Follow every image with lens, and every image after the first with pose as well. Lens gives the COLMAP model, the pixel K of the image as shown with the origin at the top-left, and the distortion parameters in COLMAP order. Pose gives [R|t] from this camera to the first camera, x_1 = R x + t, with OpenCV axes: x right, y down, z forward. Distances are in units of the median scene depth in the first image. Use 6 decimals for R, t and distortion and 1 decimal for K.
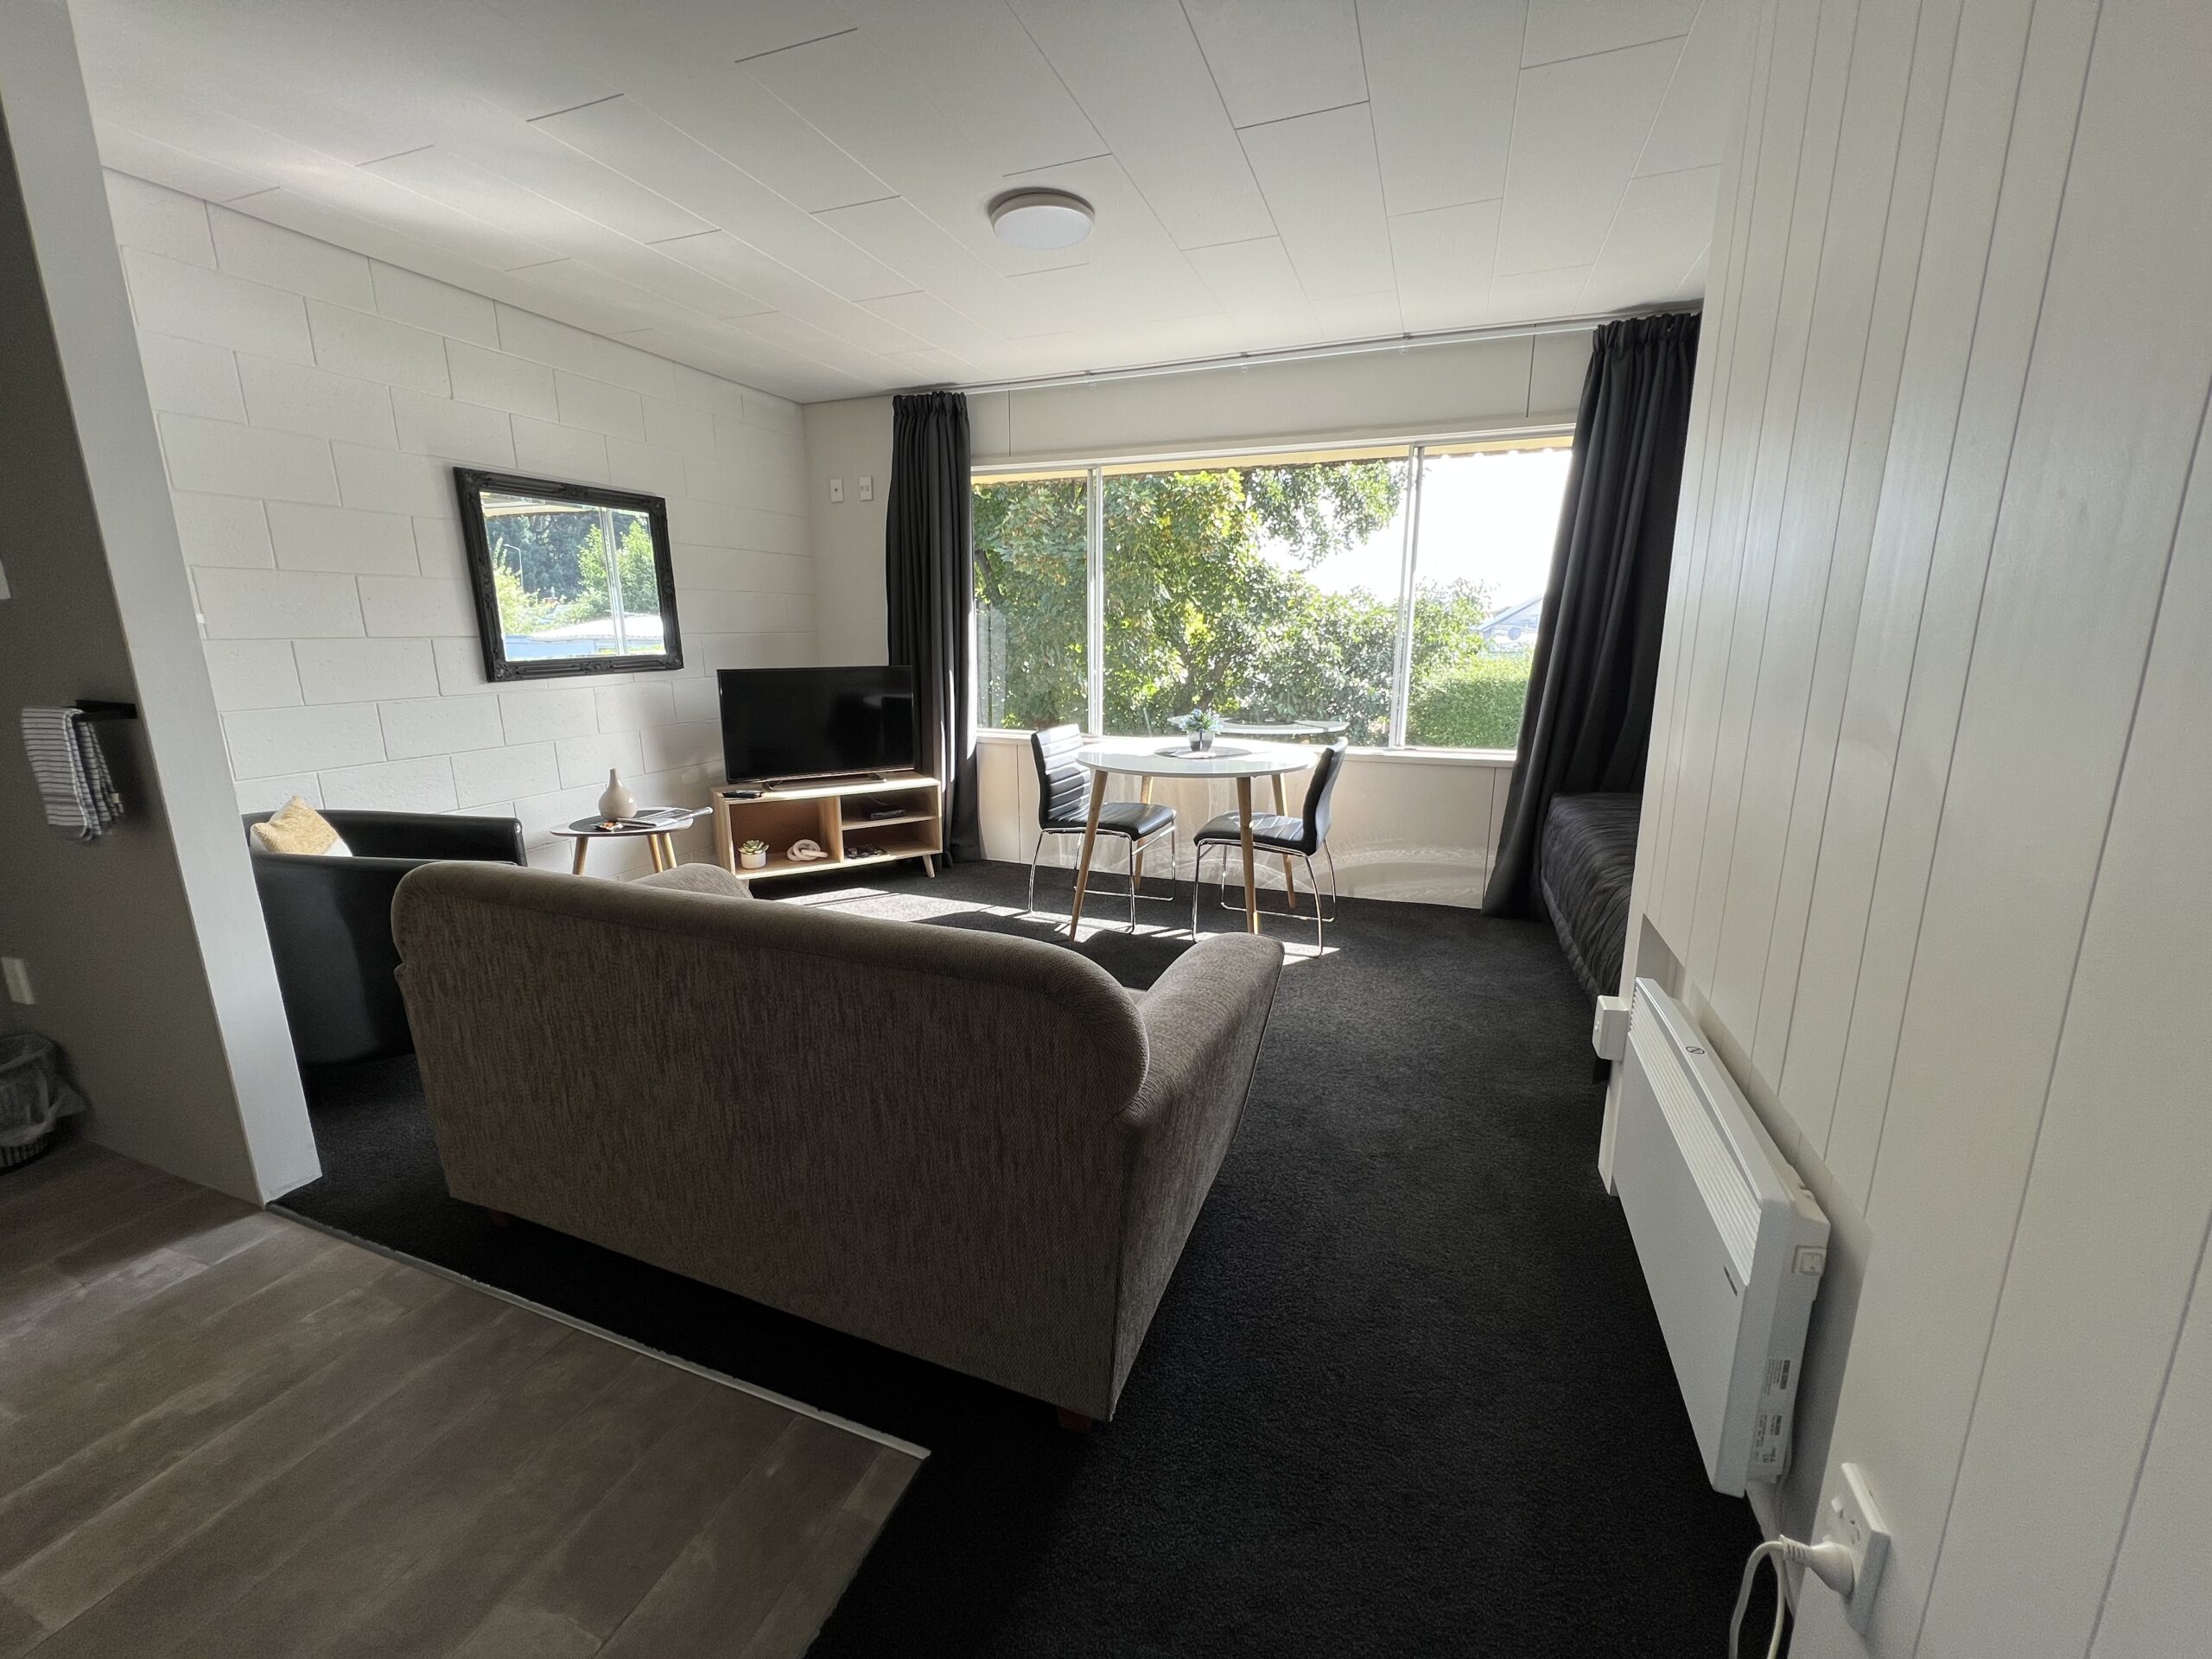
lens RADIAL K [[894.2, 0, 1099.2], [0, 894.2, 826.1], [0, 0, 1]] dist [-0.000791, -0.000407]
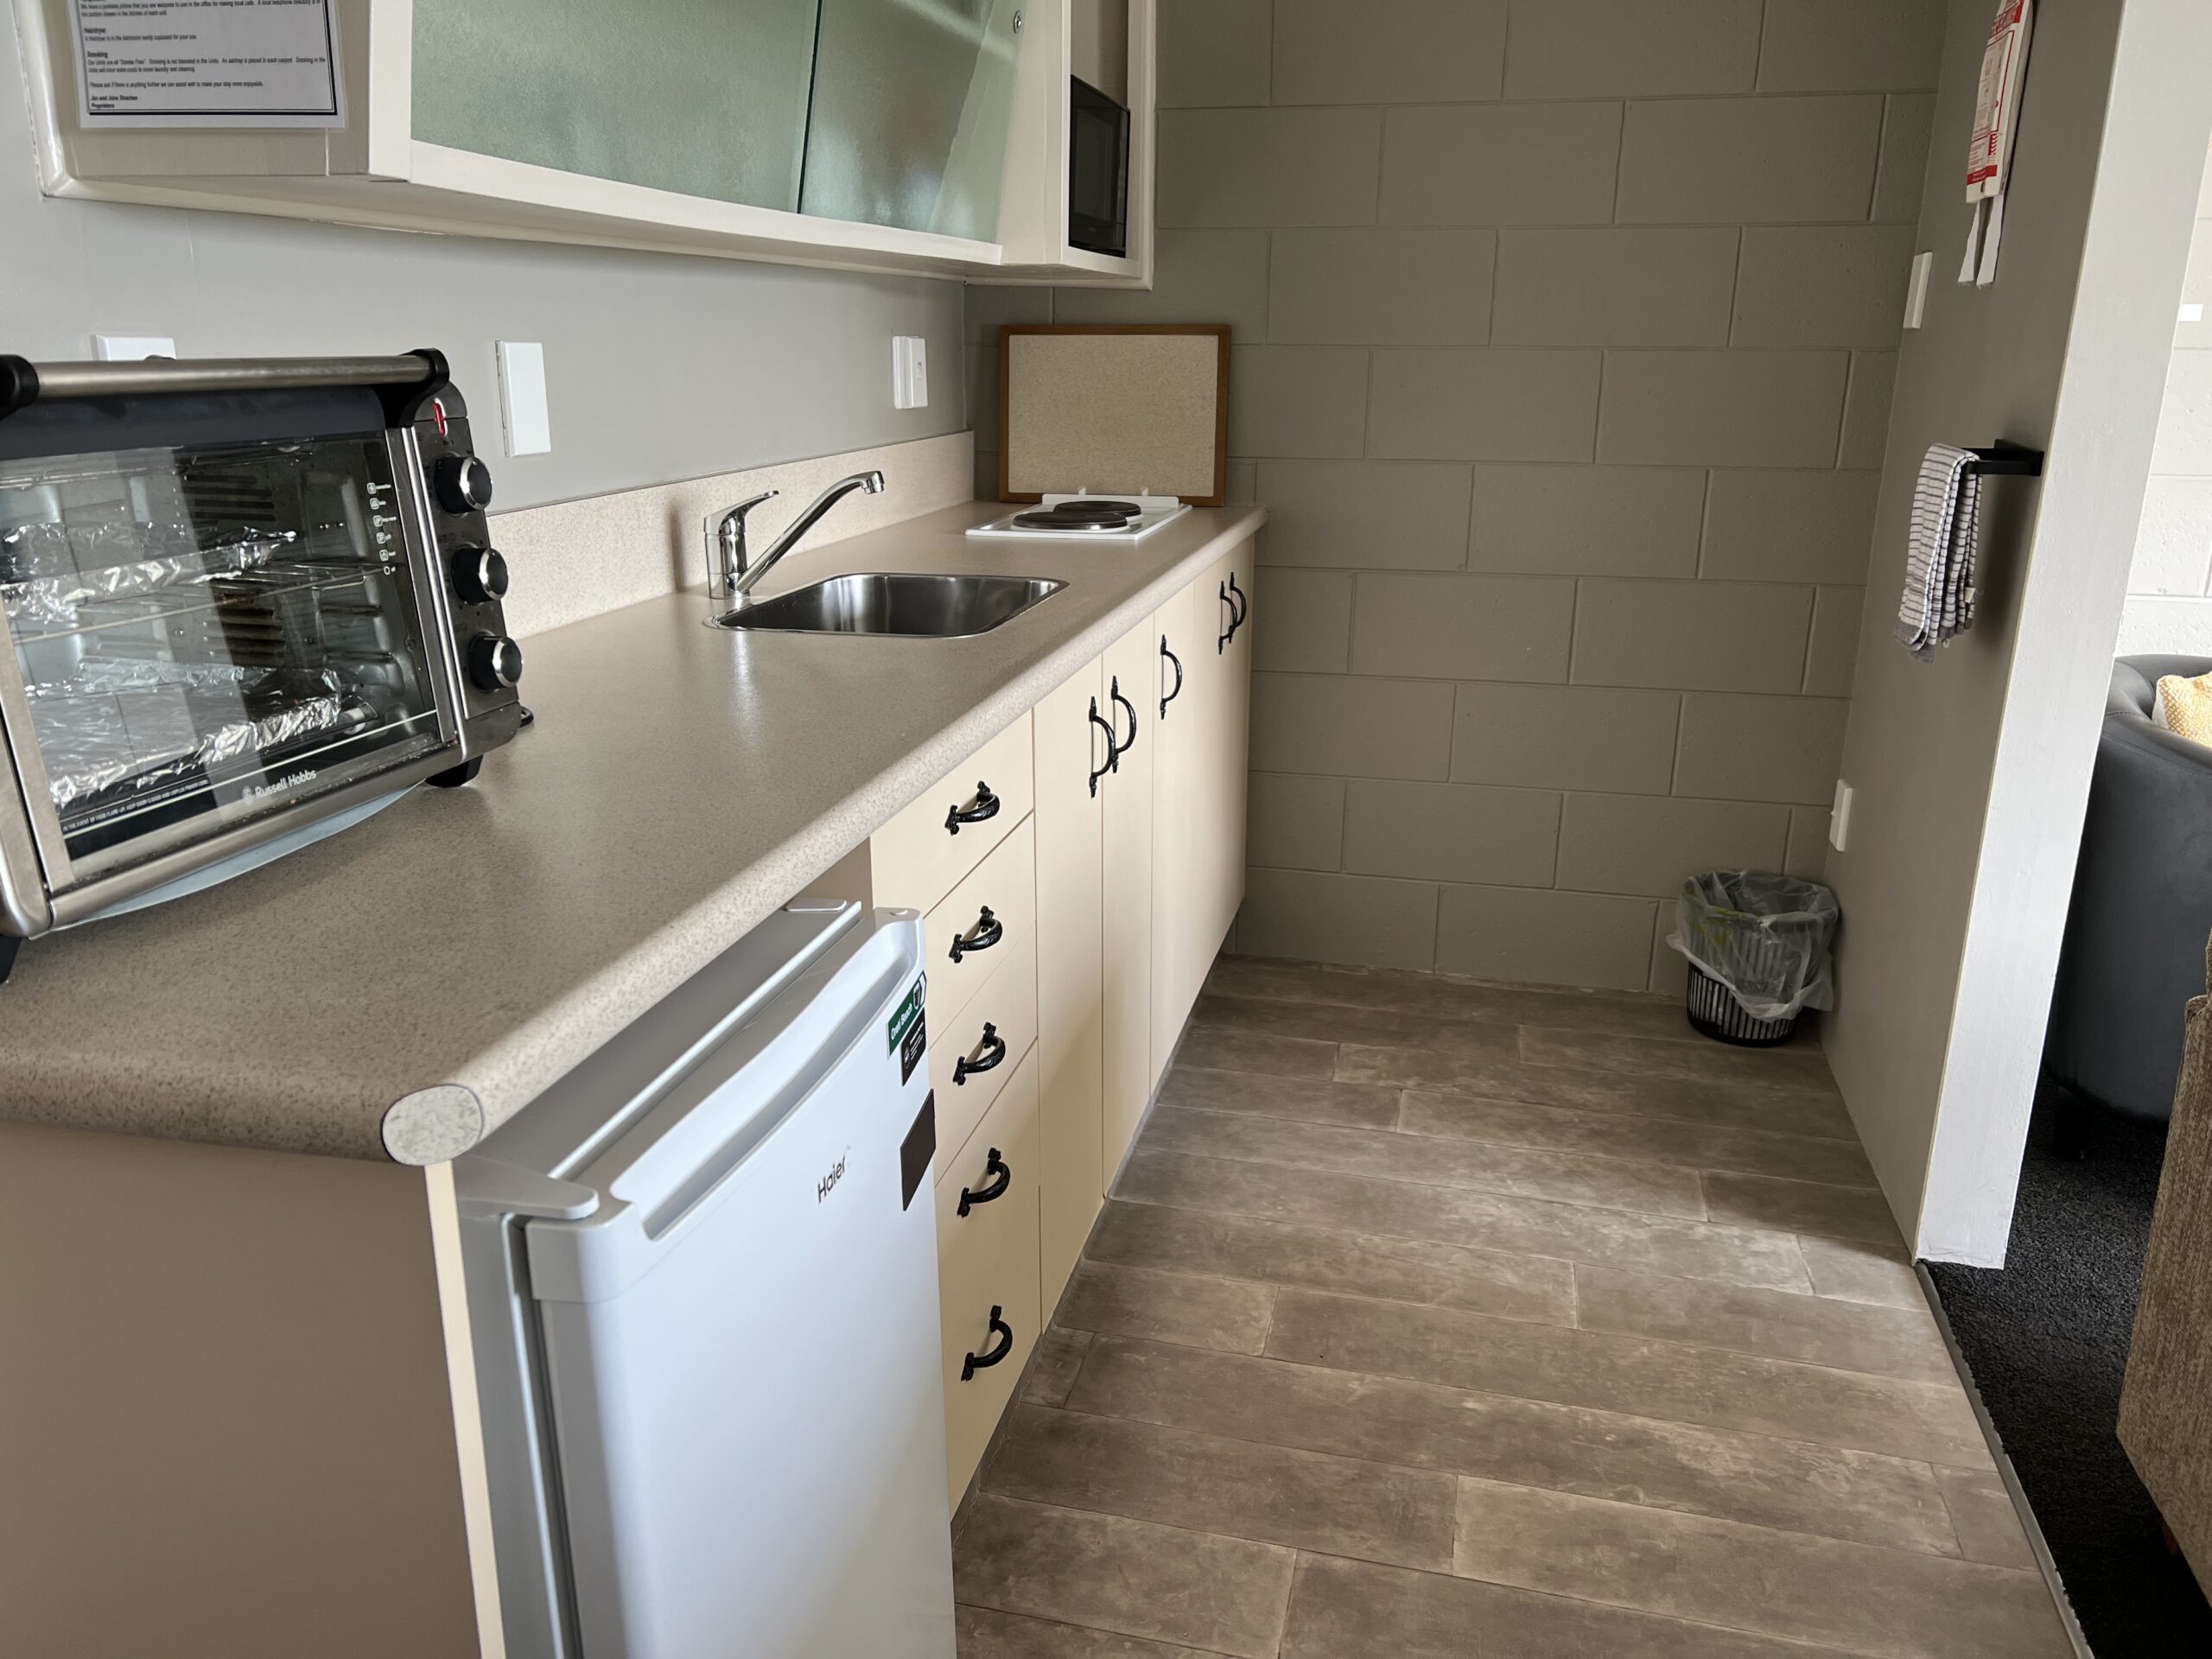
lens RADIAL K [[1672.8, 0, 1100.9], [0, 1672.8, 829.5], [0, 0, 1]] dist [0.021032, -0.010566]
pose [[0.124883, 0.290216, -0.948777, 0.039111], [-0.221160, 0.940347, 0.258527, -0.047722], [0.967209, 0.177546, 0.181618, 0.193110]]
